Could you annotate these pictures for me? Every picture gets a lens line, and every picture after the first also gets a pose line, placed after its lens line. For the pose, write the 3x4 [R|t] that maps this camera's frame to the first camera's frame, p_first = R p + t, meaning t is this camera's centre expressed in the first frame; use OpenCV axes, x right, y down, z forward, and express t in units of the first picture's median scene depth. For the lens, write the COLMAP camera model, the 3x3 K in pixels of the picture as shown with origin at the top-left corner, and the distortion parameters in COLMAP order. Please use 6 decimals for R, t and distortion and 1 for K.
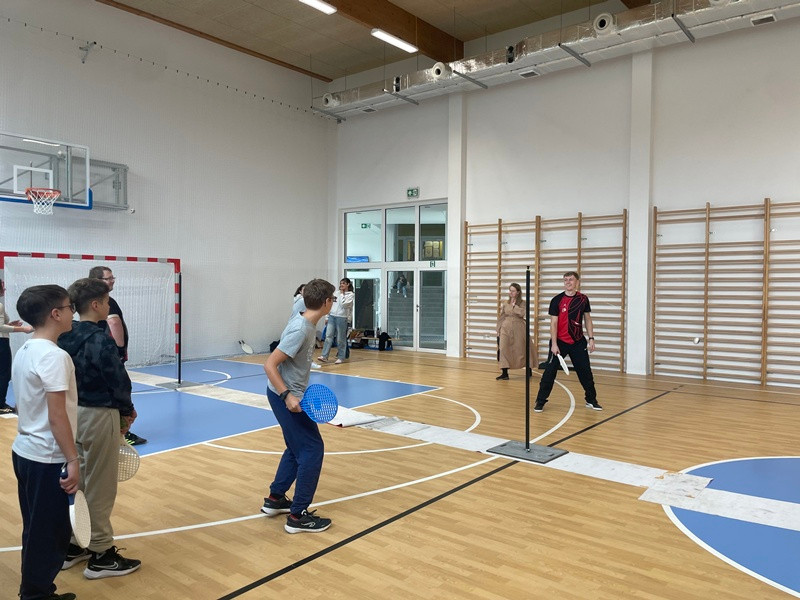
lens RADIAL K [[609.2, 0, 400.0], [0, 609.2, 300.0], [0, 0, 1]] dist [0.102877, -0.142456]
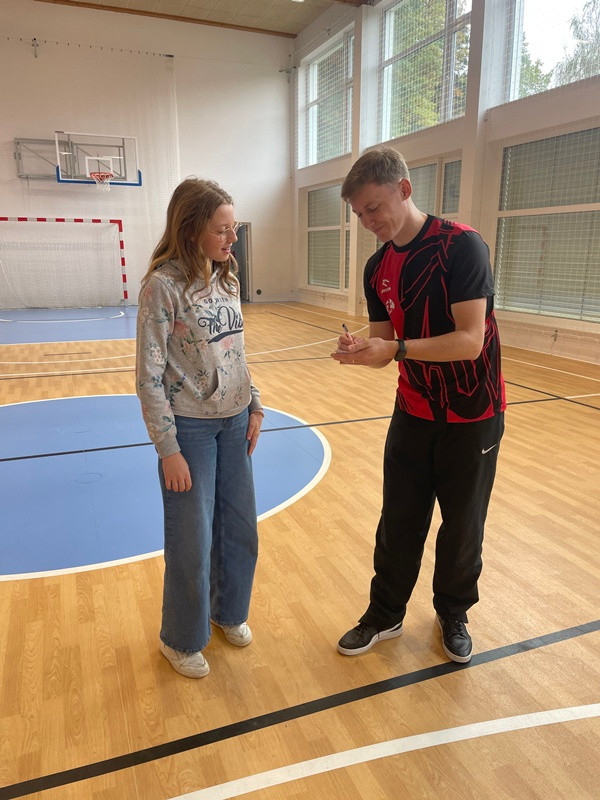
lens RADIAL K [[609.2, 0, 300.0], [0, 609.2, 400.0], [0, 0, 1]] dist [0.102877, -0.142456]
pose [[-0.865180, -0.127282, 0.485039, 0.009769], [0.008164, 0.963548, 0.267412, -0.004518], [-0.501395, 0.235319, -0.832603, 0.563301]]
